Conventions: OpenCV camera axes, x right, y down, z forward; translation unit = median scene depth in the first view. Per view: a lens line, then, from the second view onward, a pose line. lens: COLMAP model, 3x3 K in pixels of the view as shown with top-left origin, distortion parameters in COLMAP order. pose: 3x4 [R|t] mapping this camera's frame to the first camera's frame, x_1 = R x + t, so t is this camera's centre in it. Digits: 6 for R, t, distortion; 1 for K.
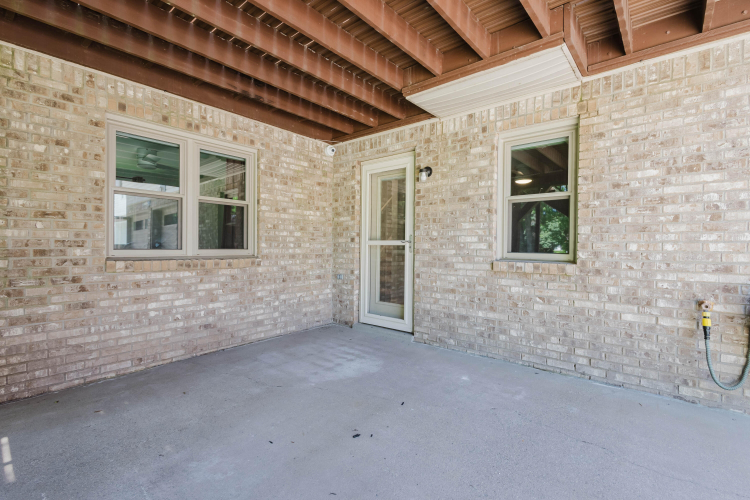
lens RADIAL K [[343.4, 0, 373.4], [0, 343.4, 247.8], [0, 0, 1]] dist [0.007958, -0.000258]
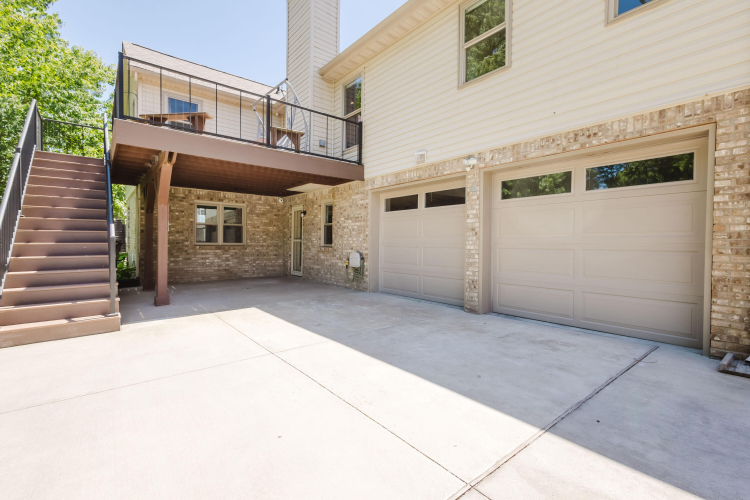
lens RADIAL K [[343.4, 0, 373.4], [0, 343.4, 247.8], [0, 0, 1]] dist [0.007958, -0.000258]
pose [[0.981333, 0.006338, -0.192209, 1.288135], [-0.004991, 0.999959, 0.007491, 0.020271], [0.192249, -0.006392, 0.981325, -1.585957]]
